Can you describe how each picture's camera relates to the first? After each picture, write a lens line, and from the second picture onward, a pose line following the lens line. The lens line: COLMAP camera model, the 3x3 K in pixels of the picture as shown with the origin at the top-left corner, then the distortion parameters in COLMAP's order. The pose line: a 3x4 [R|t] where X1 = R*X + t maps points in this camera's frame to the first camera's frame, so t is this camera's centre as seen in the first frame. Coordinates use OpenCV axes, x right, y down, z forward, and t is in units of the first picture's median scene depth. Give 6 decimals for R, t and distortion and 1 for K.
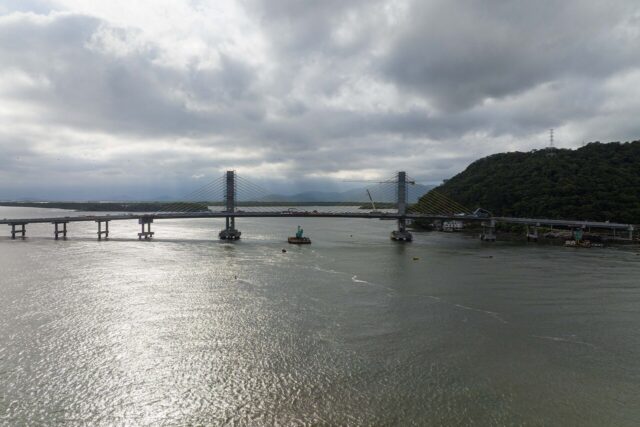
lens RADIAL K [[446.5, 0, 320.1], [0, 446.5, 214.9], [0, 0, 1]] dist [-0.036216, 0.009966]
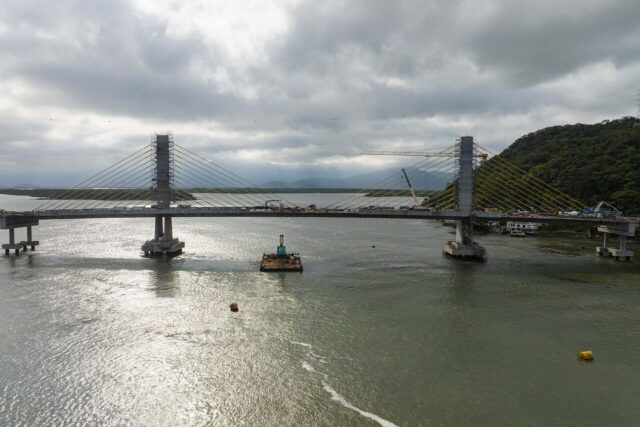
lens RADIAL K [[446.5, 0, 321.2], [0, 446.5, 212.9], [0, 0, 1]] dist [-0.036216, 0.009966]
pose [[0.999986, 0.001790, -0.004882, 0.002952], [-0.001665, 0.999673, 0.025522, -0.014777], [0.004926, -0.025513, 0.999662, 0.433784]]
